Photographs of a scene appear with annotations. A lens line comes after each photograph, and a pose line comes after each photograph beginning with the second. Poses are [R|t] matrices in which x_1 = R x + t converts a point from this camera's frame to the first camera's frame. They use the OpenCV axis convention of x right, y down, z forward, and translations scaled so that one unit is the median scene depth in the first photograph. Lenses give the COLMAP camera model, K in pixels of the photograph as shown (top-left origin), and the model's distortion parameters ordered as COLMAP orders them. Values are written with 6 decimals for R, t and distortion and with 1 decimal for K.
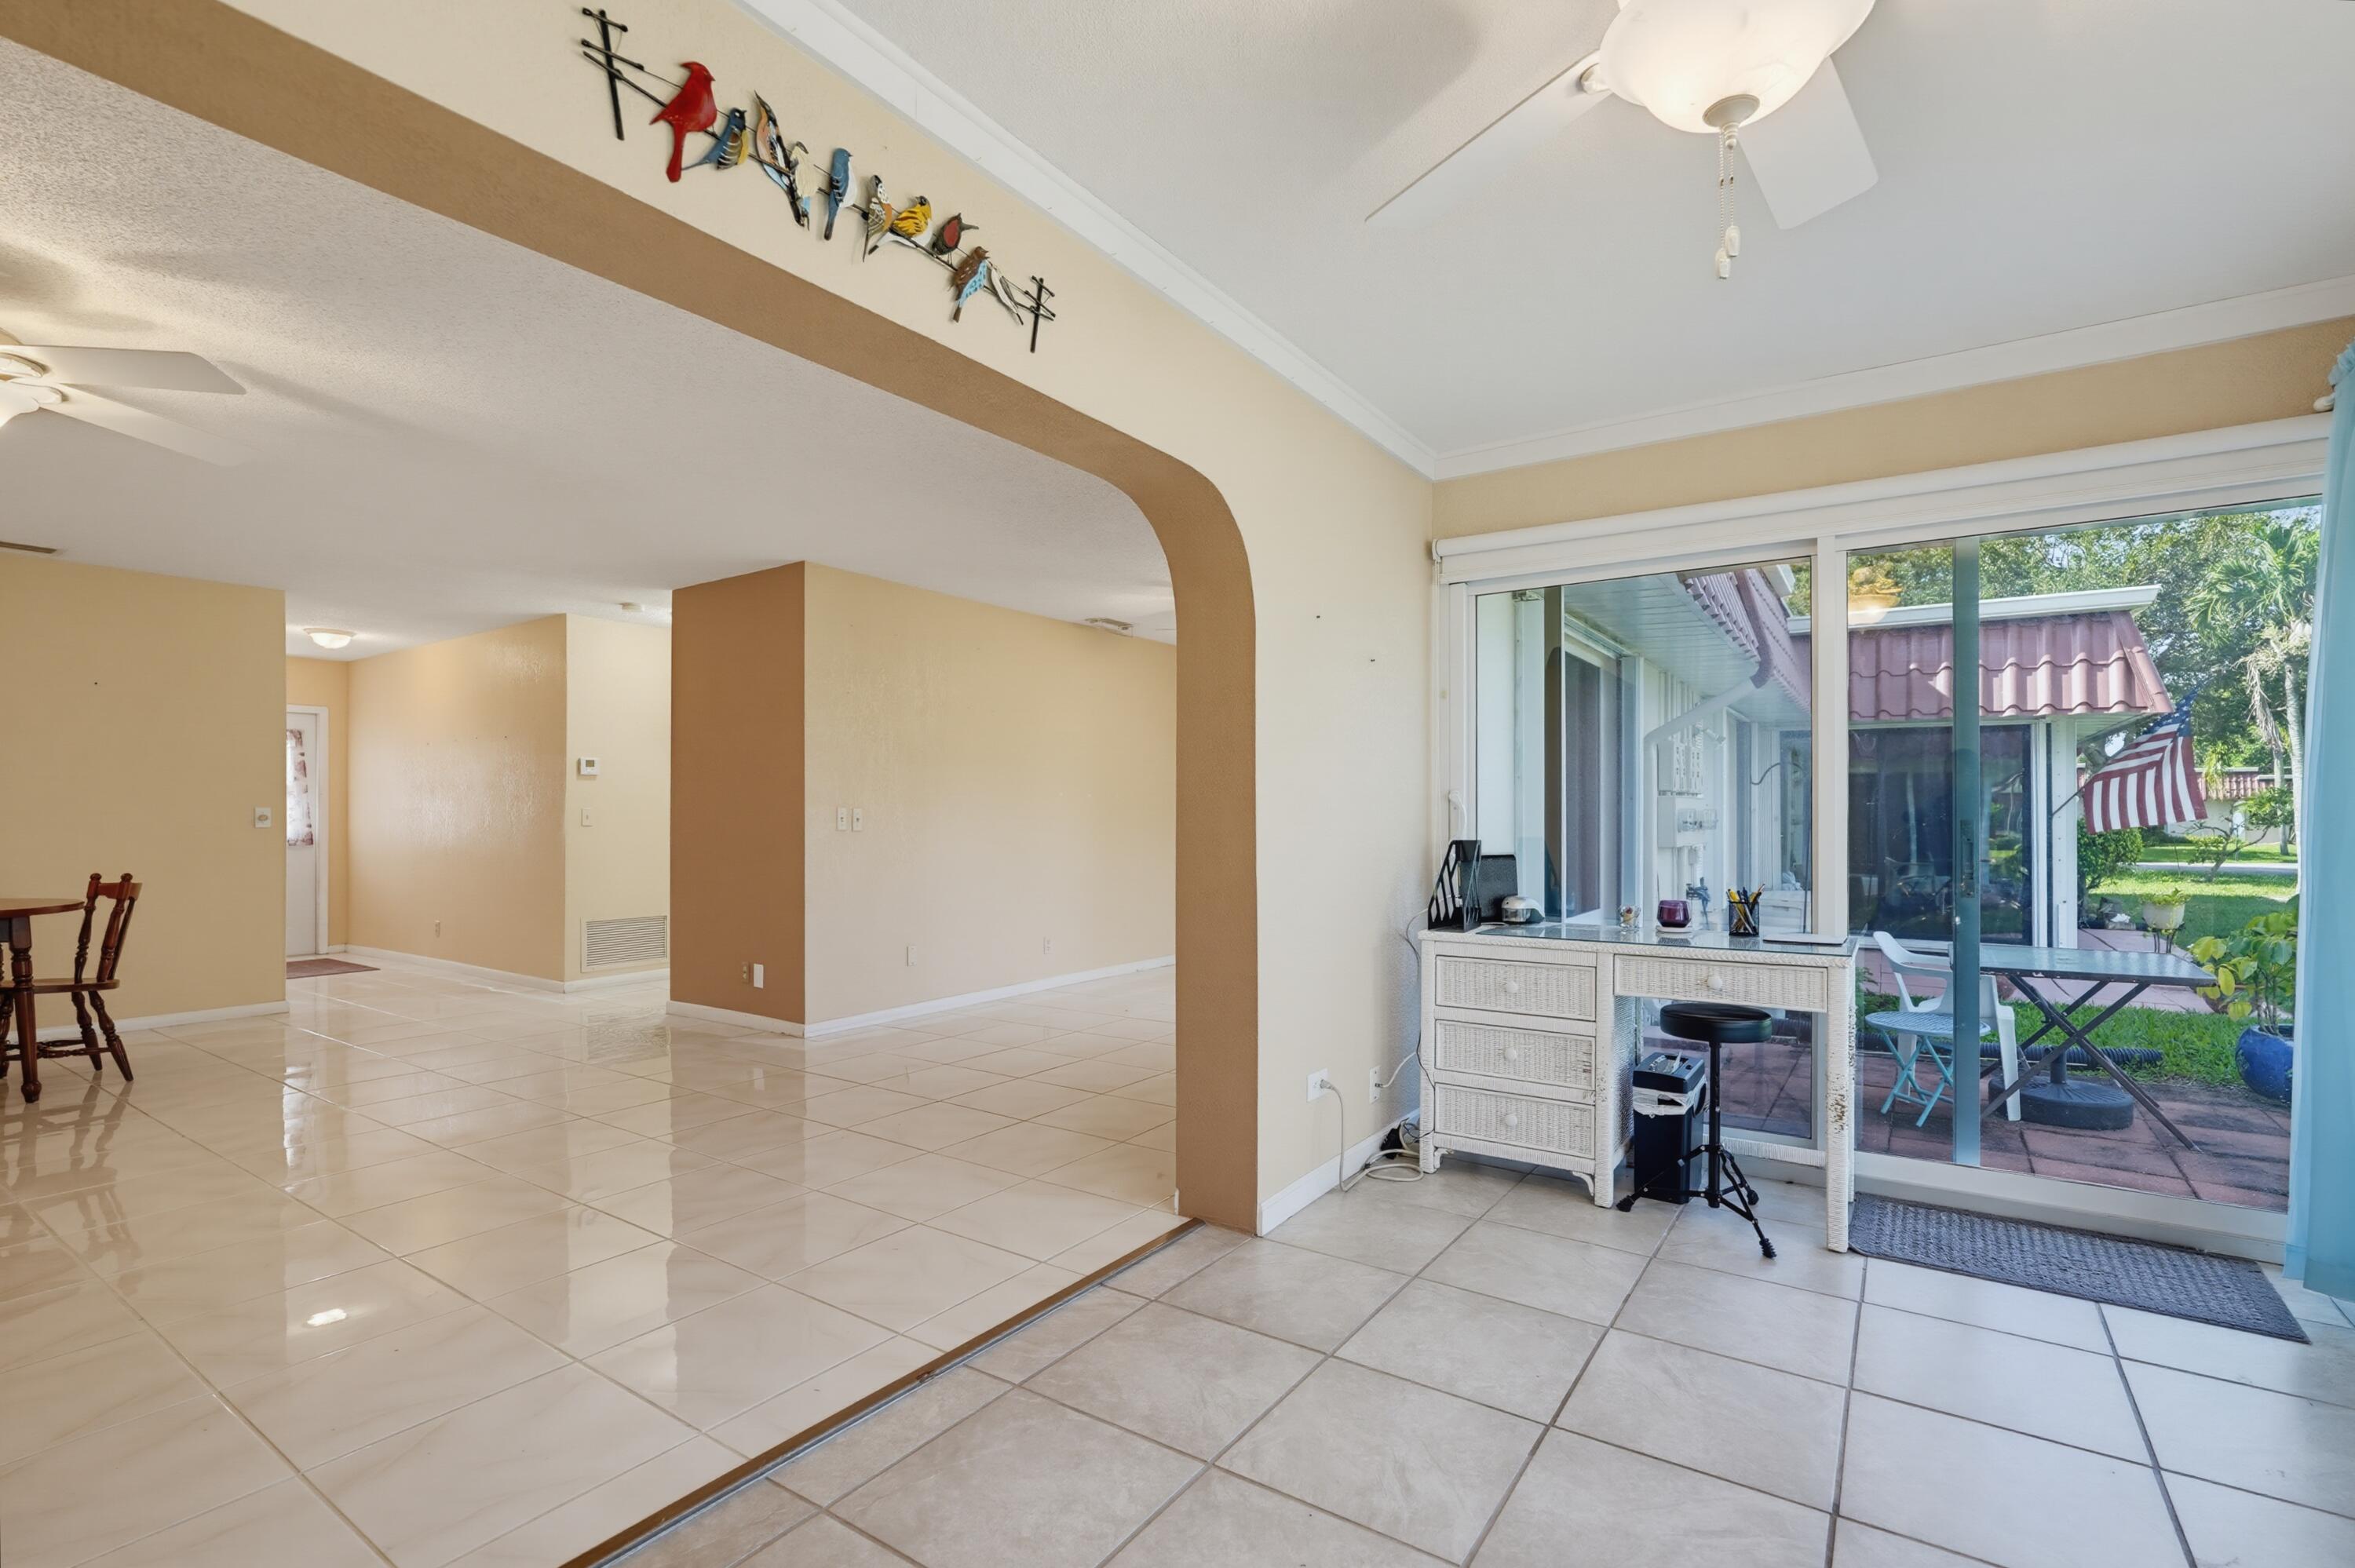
lens RADIAL K [[1069.9, 0, 1172.3], [0, 1069.9, 832.9], [0, 0, 1]] dist [-0.012585, 0.005424]
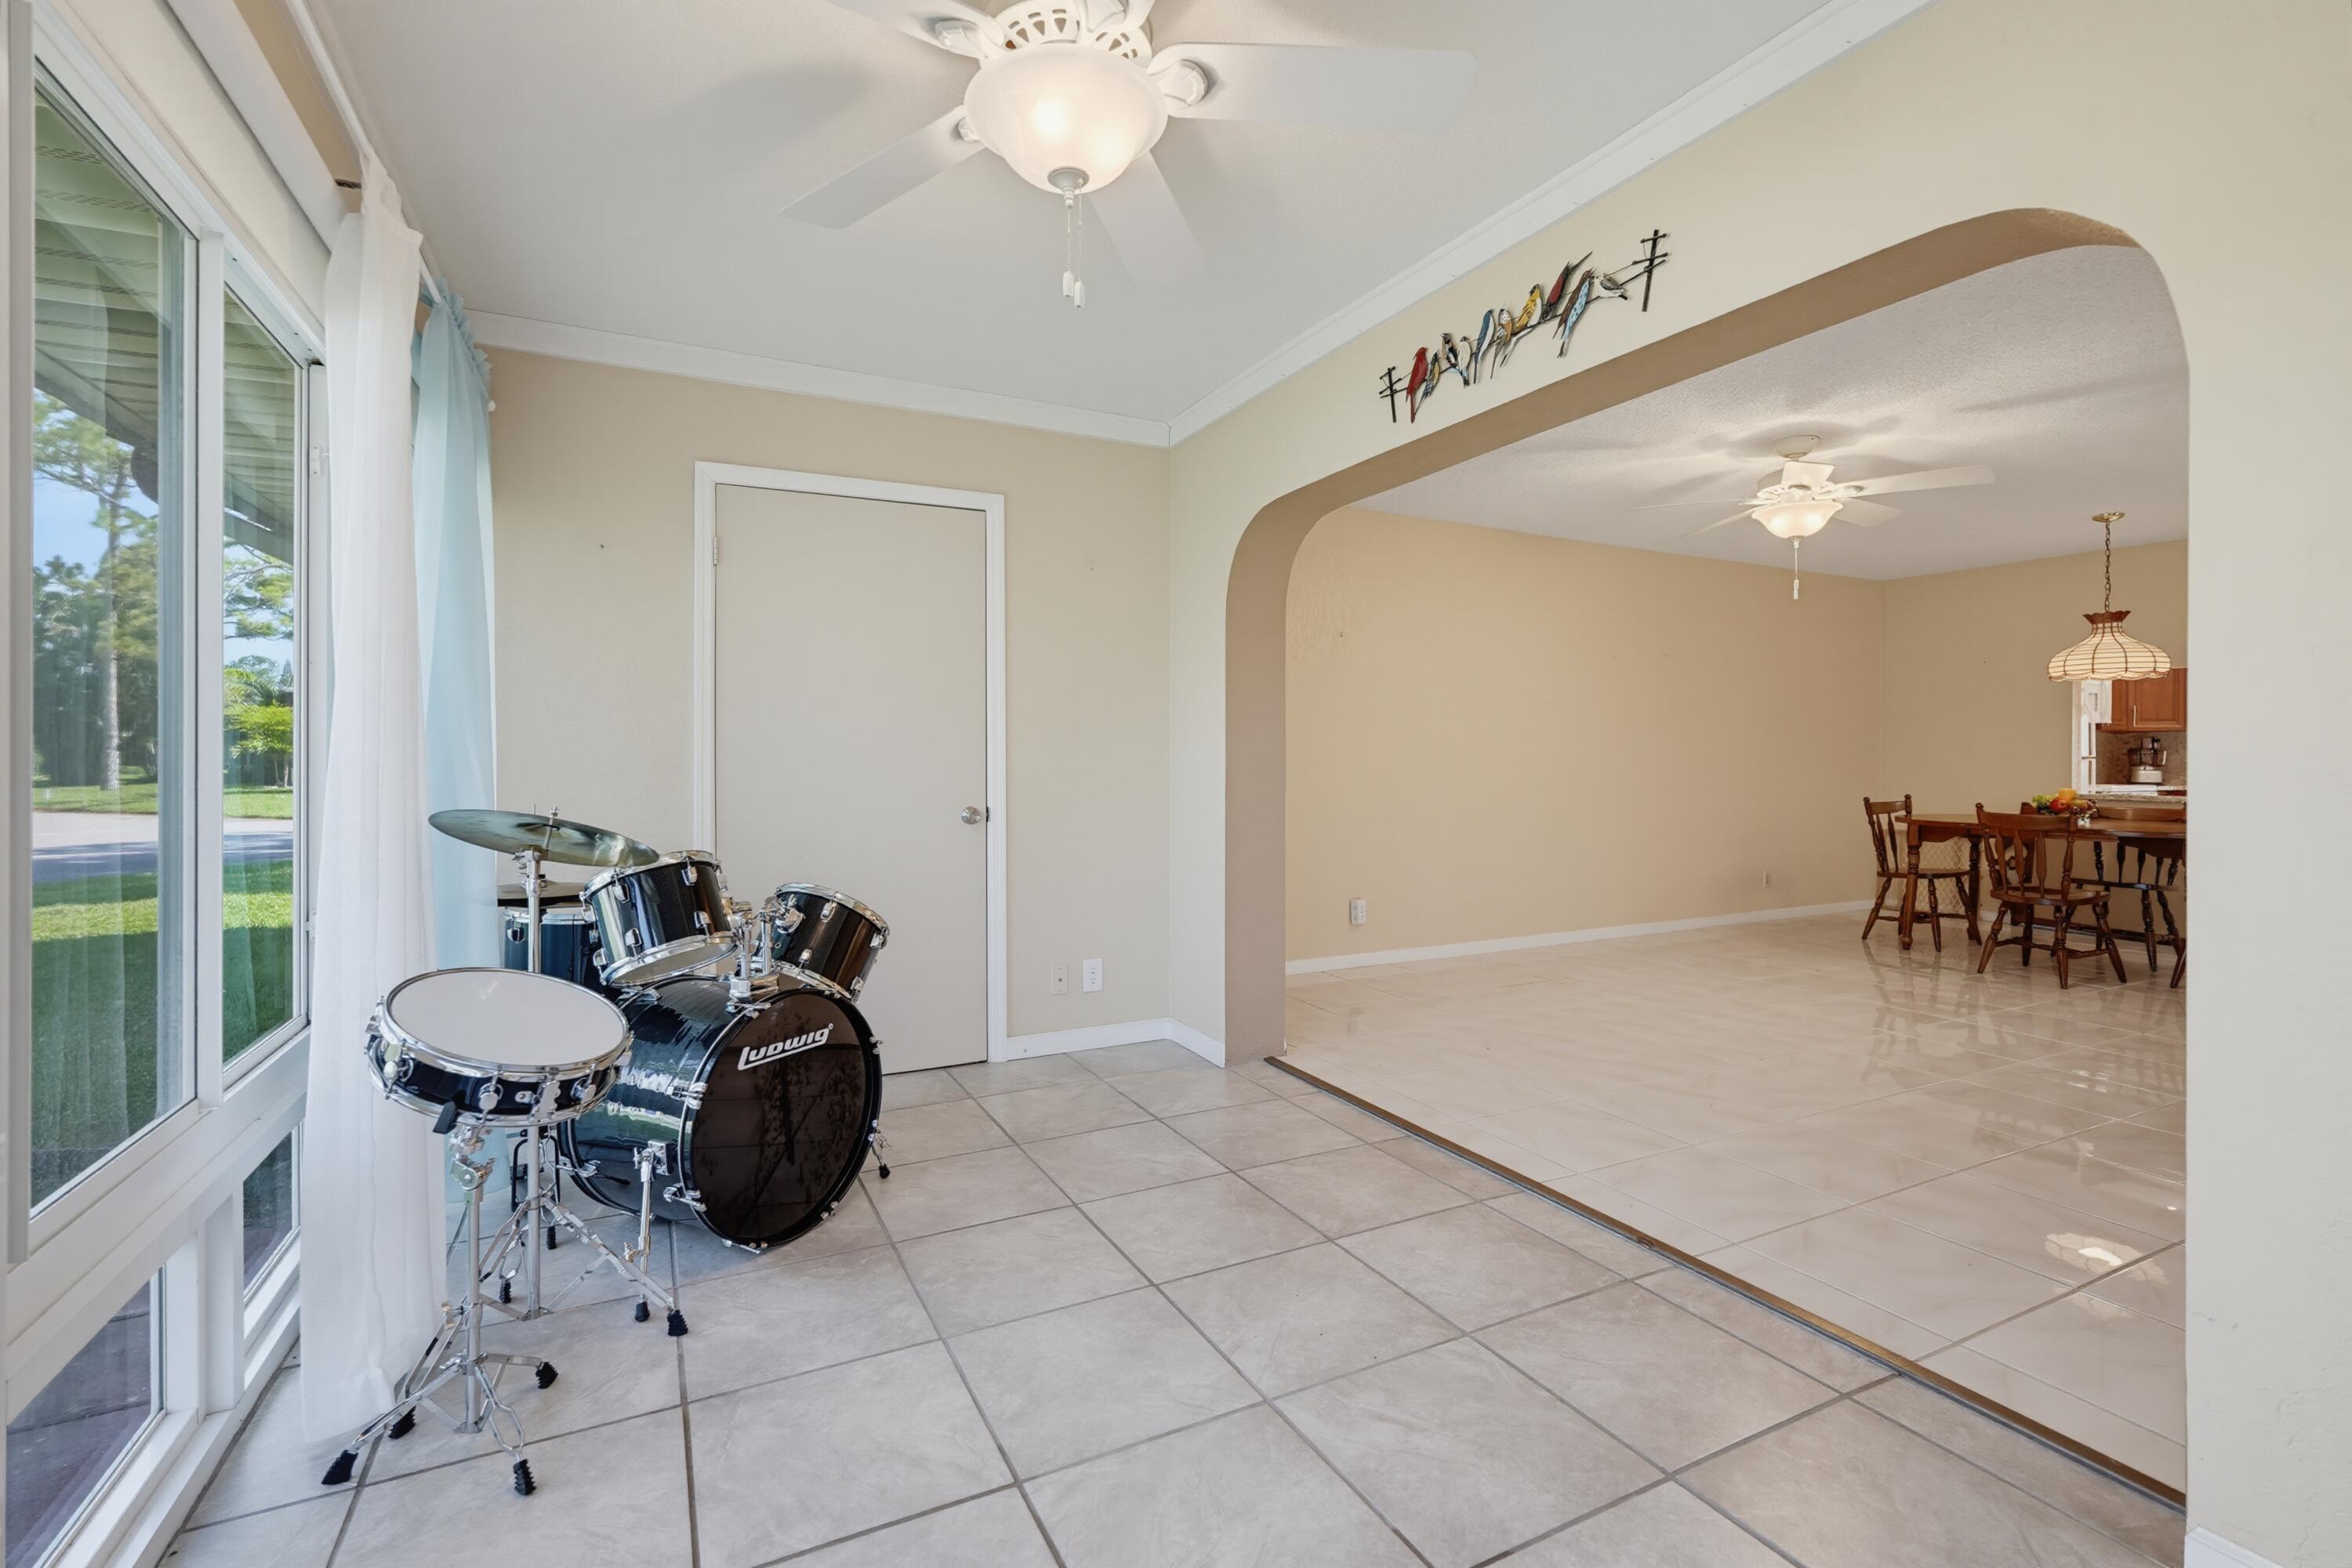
lens RADIAL K [[1068.7, 0, 1180.9], [0, 1068.7, 761.6], [0, 0, 1]] dist [-0.012585, 0.005424]
pose [[-0.474202, 0.017646, -0.880239, 1.148366], [-0.002640, 0.999766, 0.021465, -0.035497], [0.880412, 0.012502, -0.474044, 1.249544]]
